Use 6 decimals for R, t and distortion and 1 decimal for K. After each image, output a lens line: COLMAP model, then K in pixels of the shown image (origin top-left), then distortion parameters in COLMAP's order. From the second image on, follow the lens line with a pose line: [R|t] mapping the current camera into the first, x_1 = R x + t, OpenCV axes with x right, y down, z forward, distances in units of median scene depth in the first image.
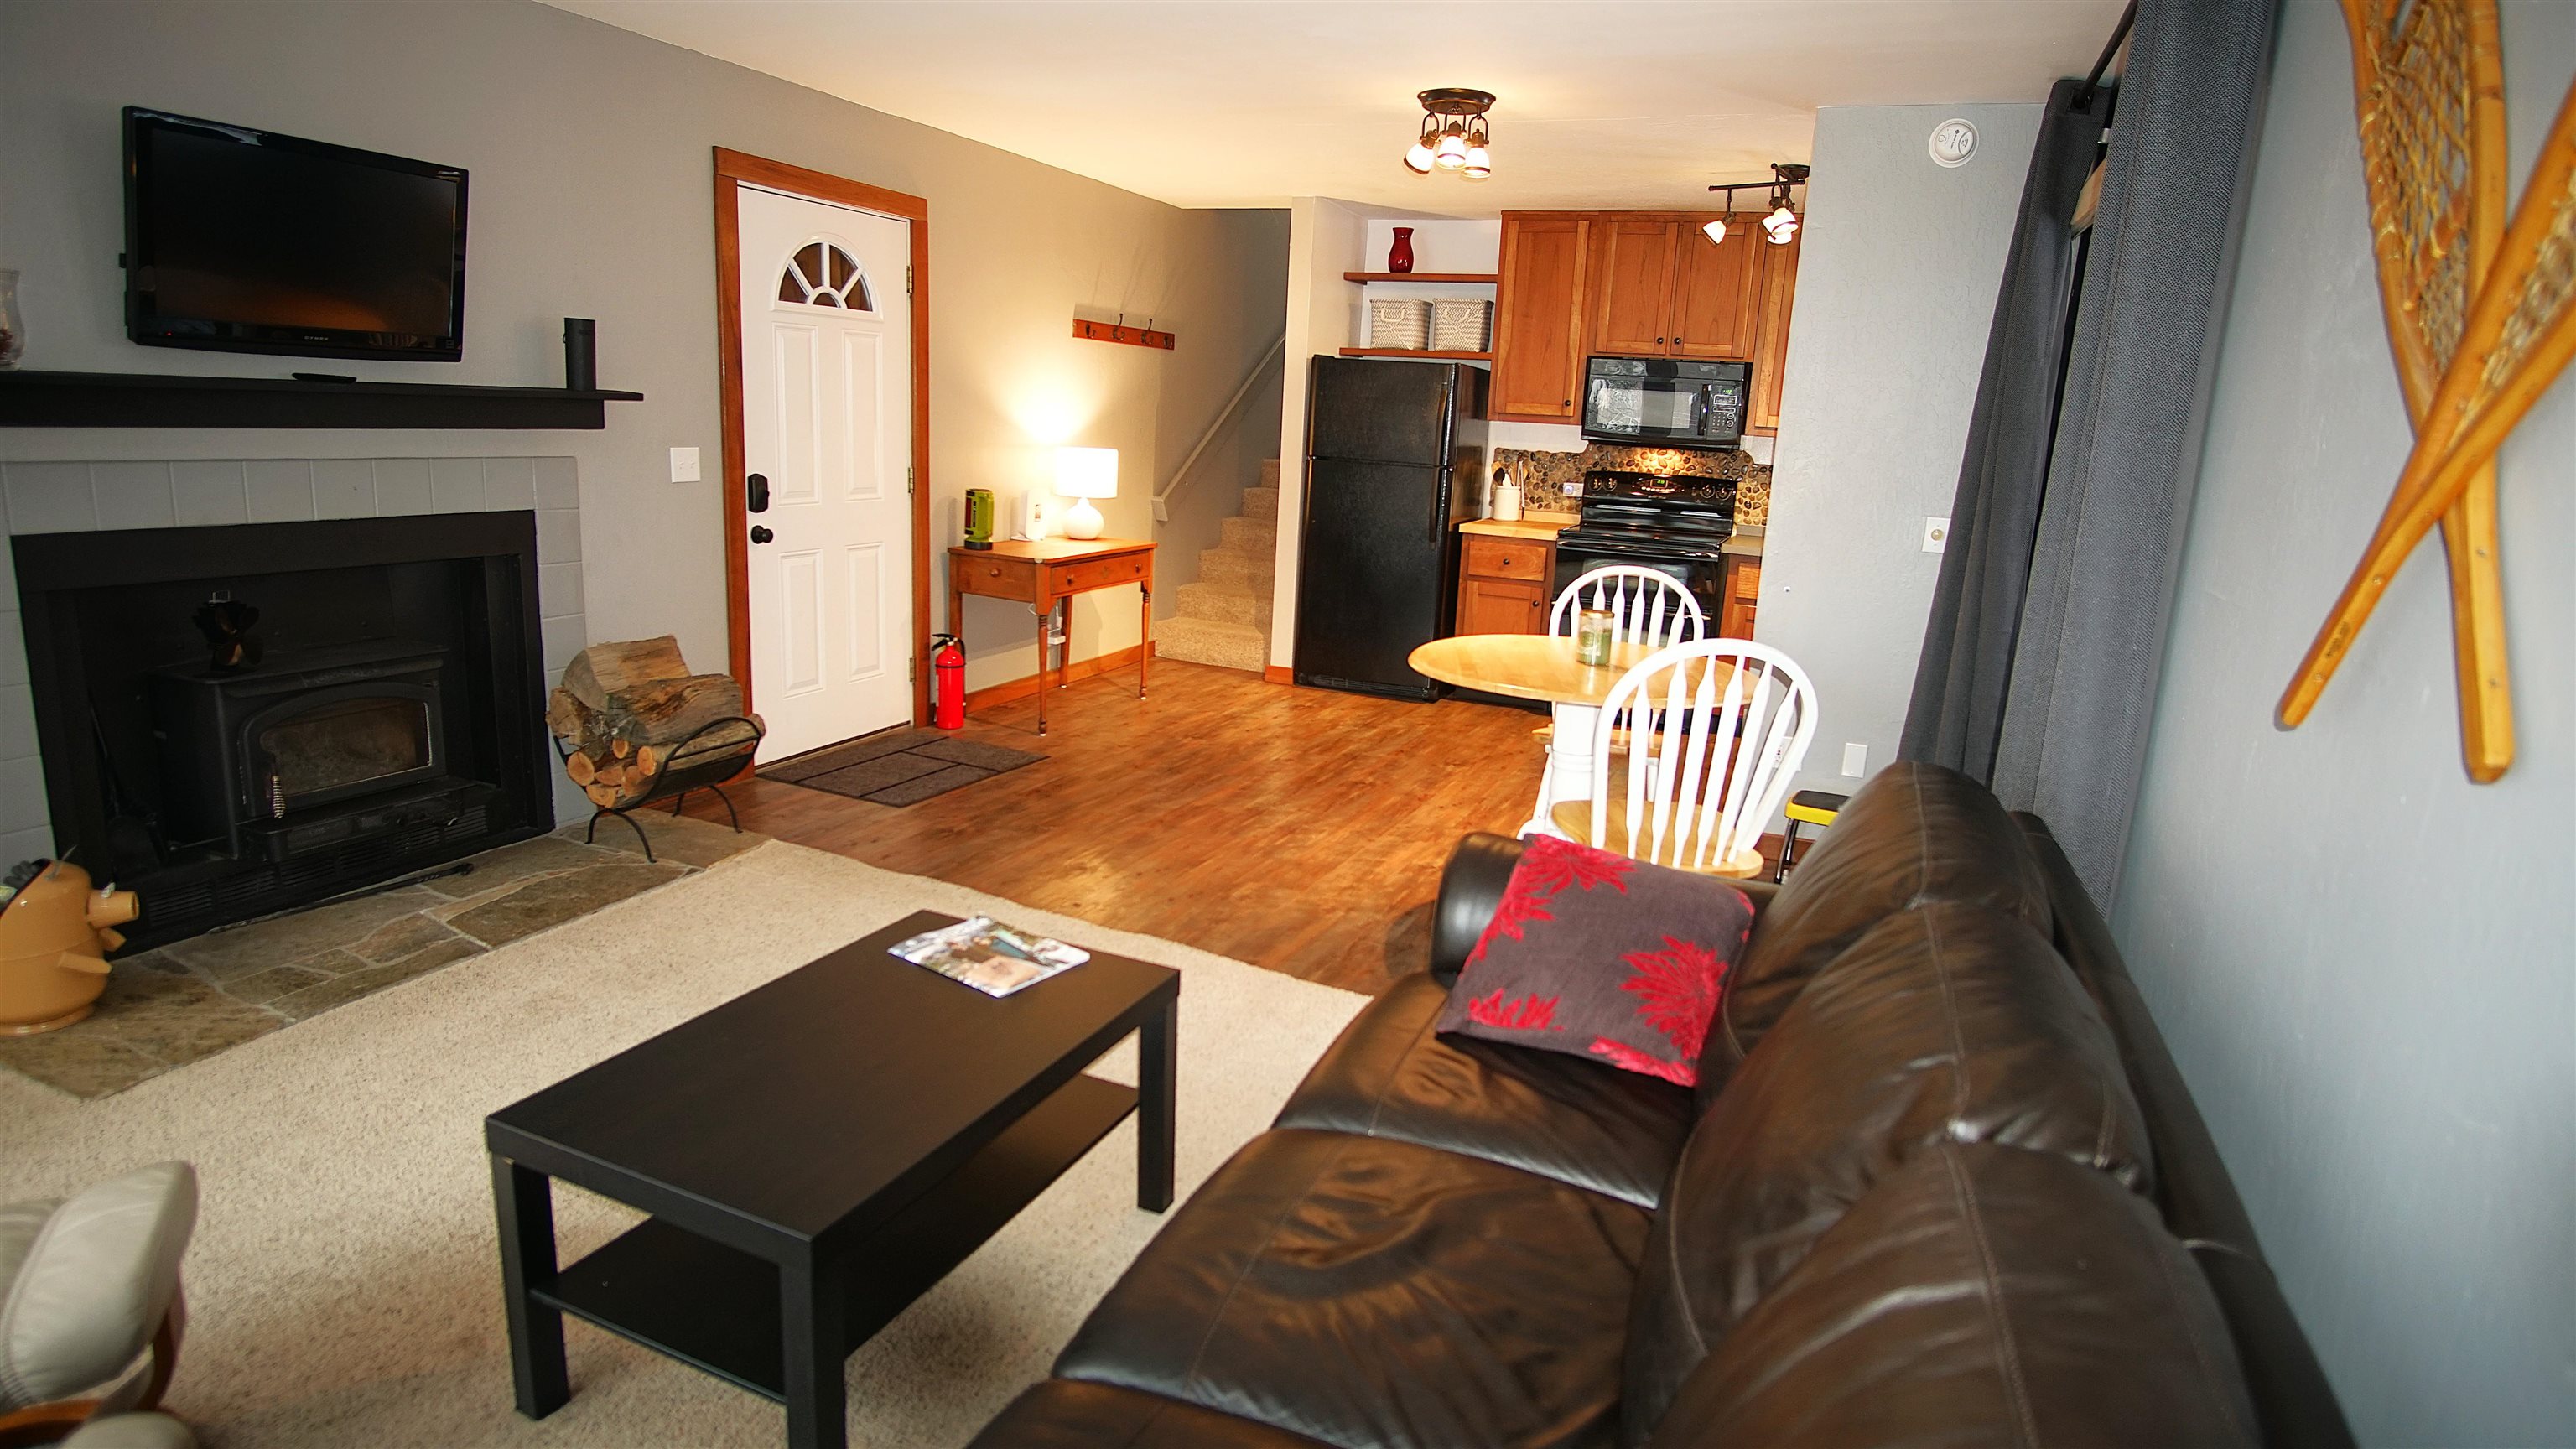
lens RADIAL K [[1369.0, 0, 1294.2], [0, 1369.0, 713.3], [0, 0, 1]] dist [-0.036151, 0.010435]
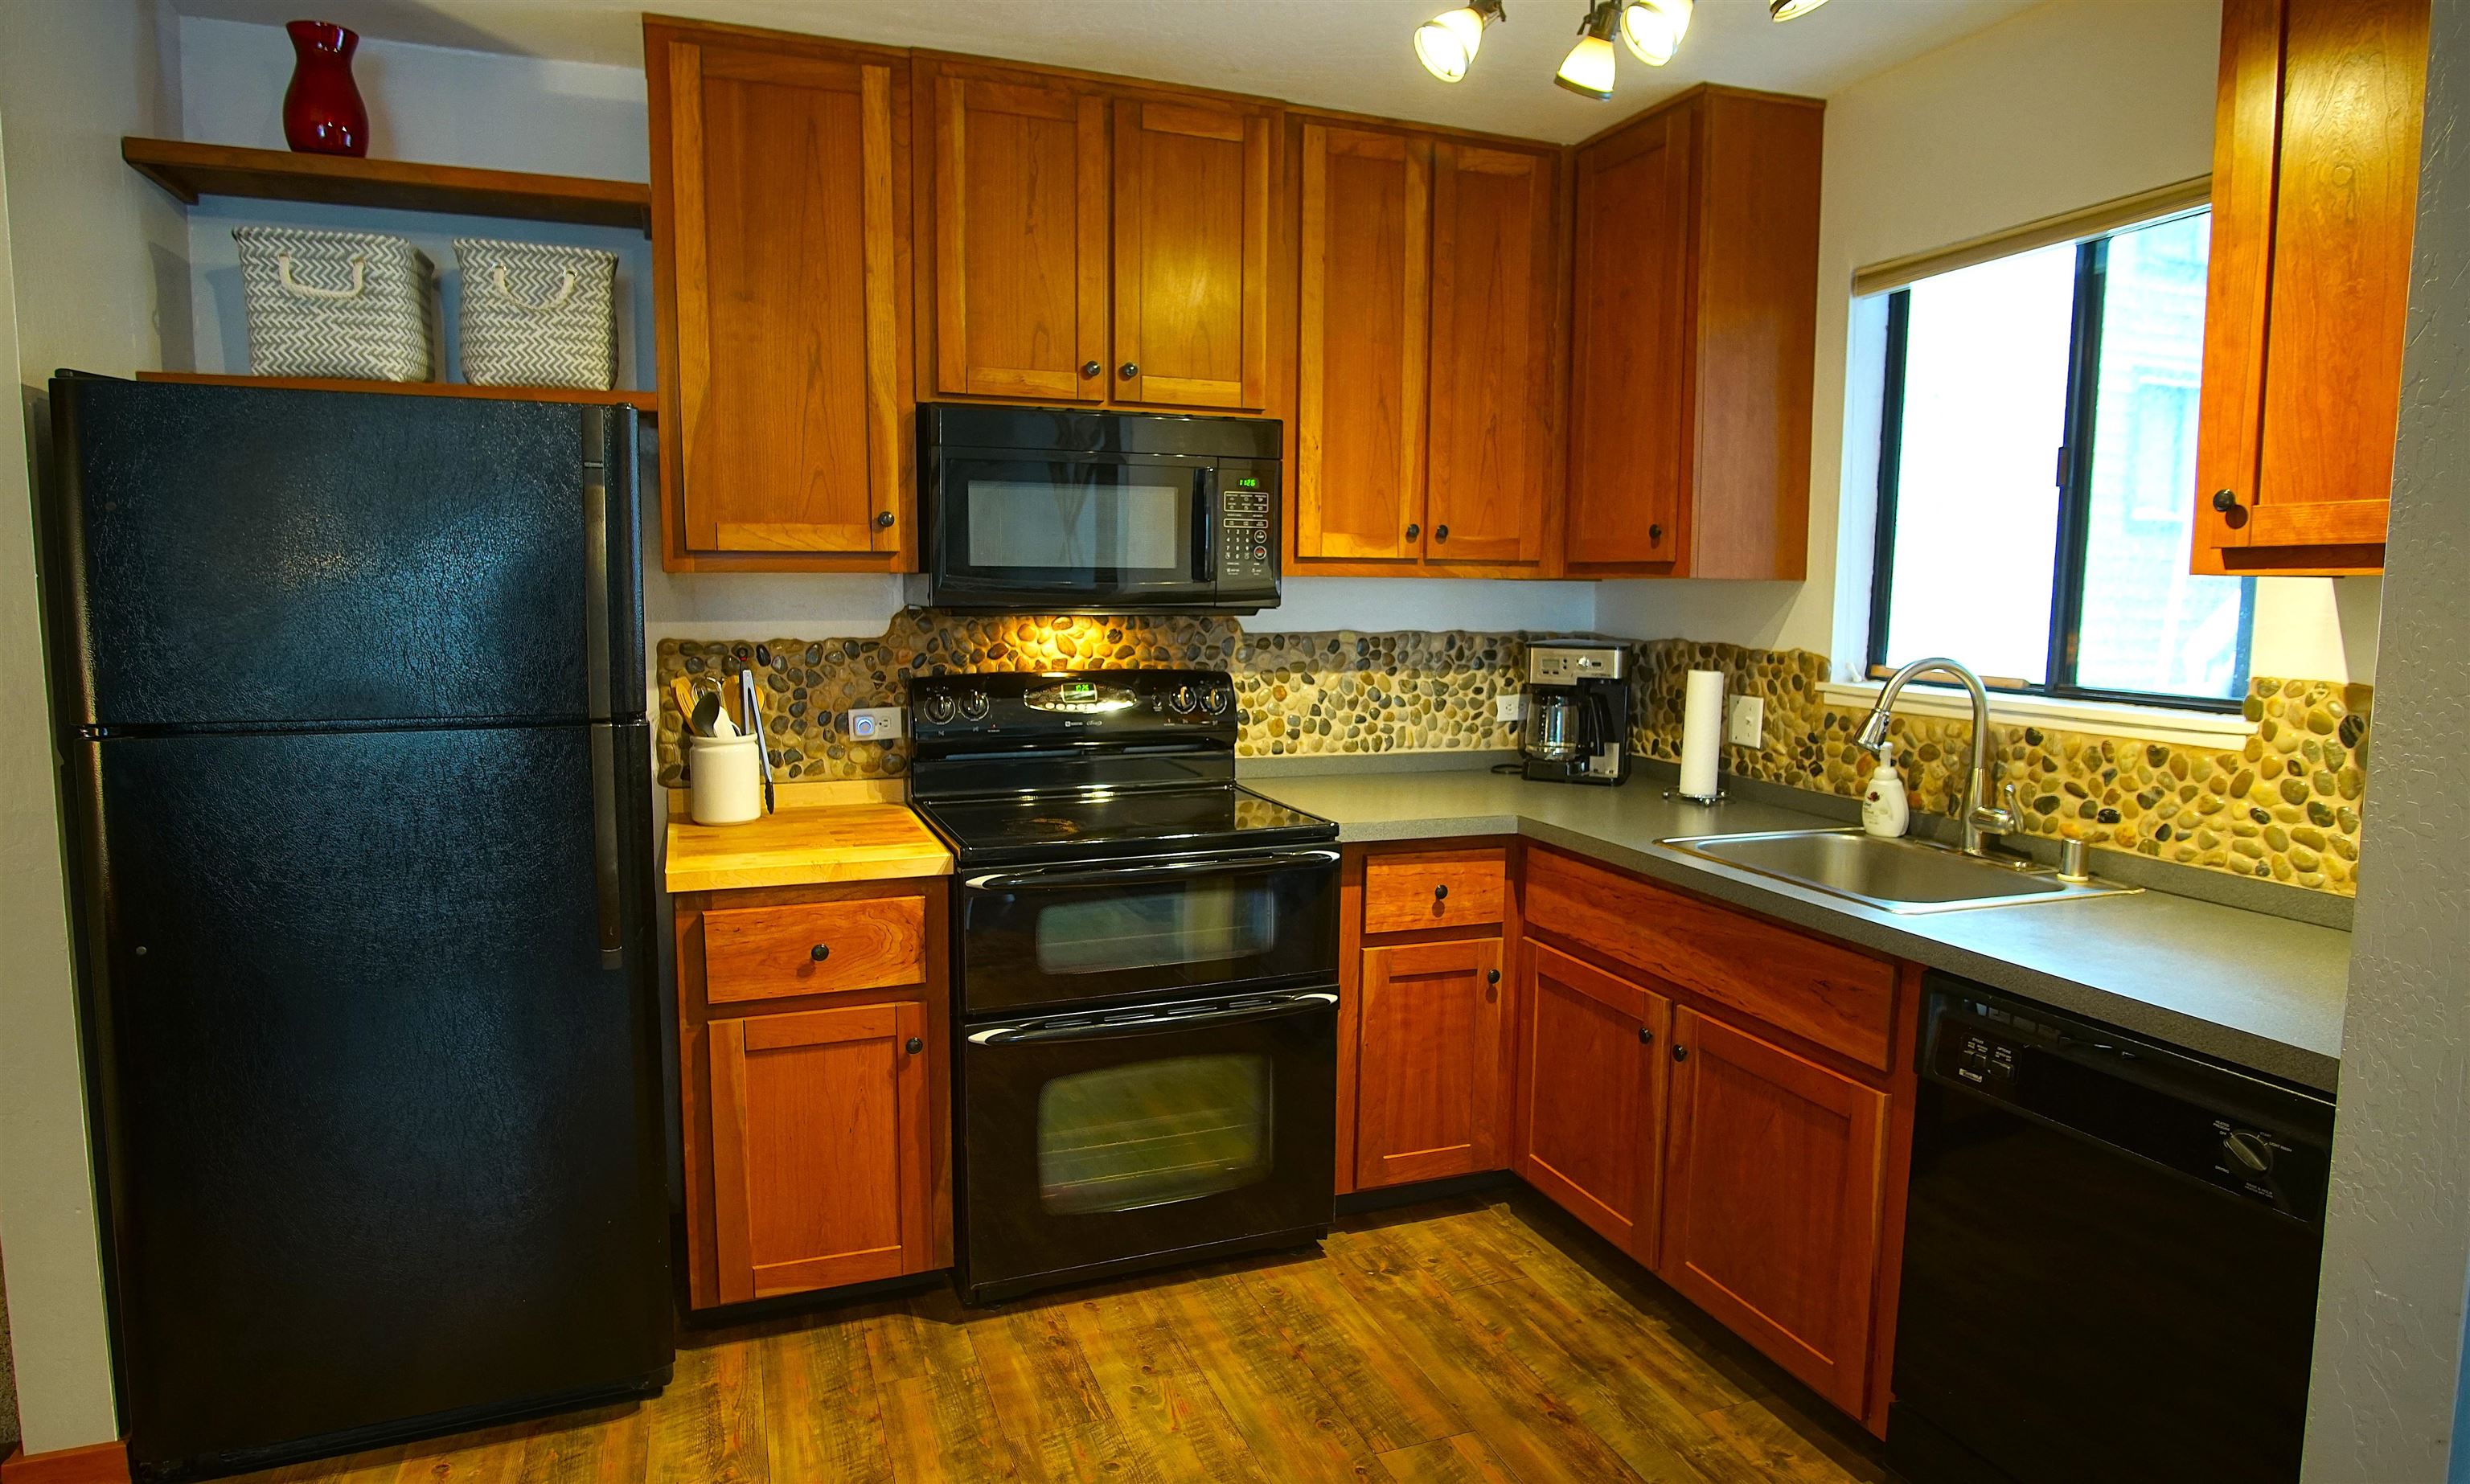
lens RADIAL K [[1403.6, 0, 1238.0], [0, 1403.6, 733.1], [0, 0, 1]] dist [-0.035663, 0.006687]
pose [[0.720213, -0.121837, 0.682971, -0.011770], [0.181442, 0.983273, -0.015927, -0.141918], [-0.669606, 0.135391, 0.730272, 0.645522]]
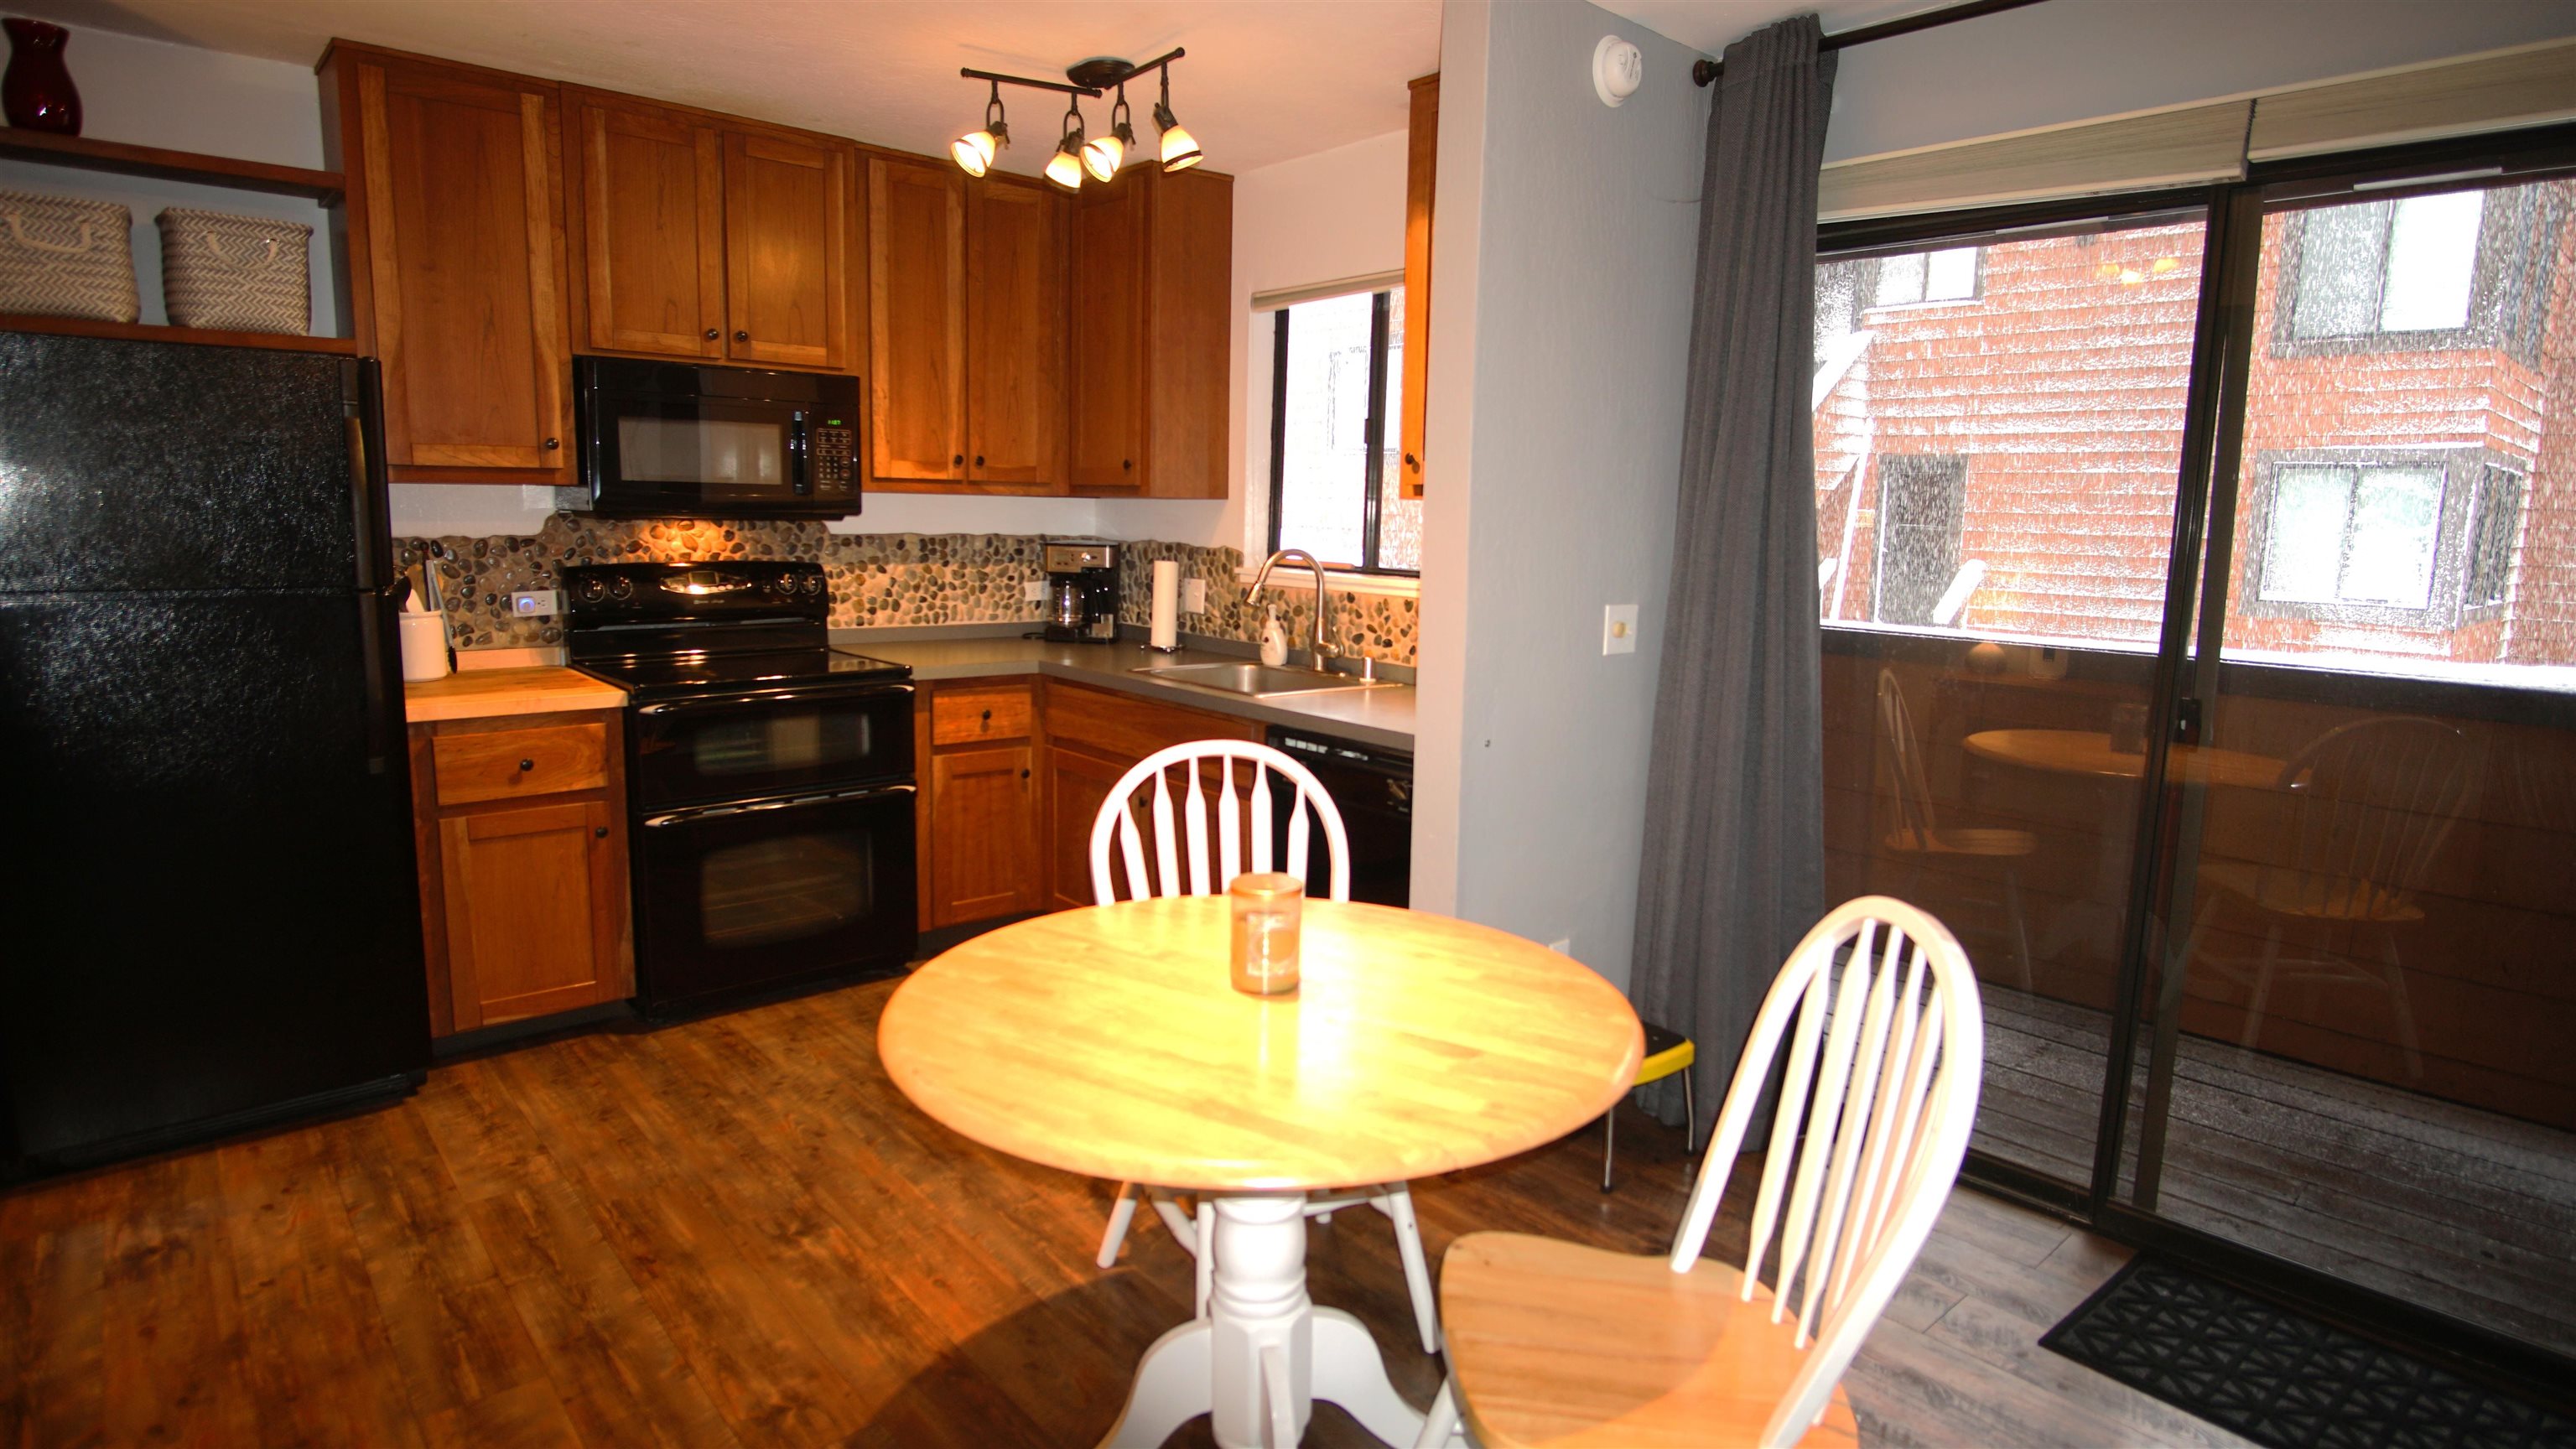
lens RADIAL K [[1369.0, 0, 1289.1], [0, 1369.0, 713.6], [0, 0, 1]] dist [-0.036151, 0.010435]
pose [[0.432703, -0.177980, 0.883794, -0.155620], [0.196098, 0.975428, 0.100424, -0.123923], [-0.879951, 0.129856, 0.456973, 0.530300]]
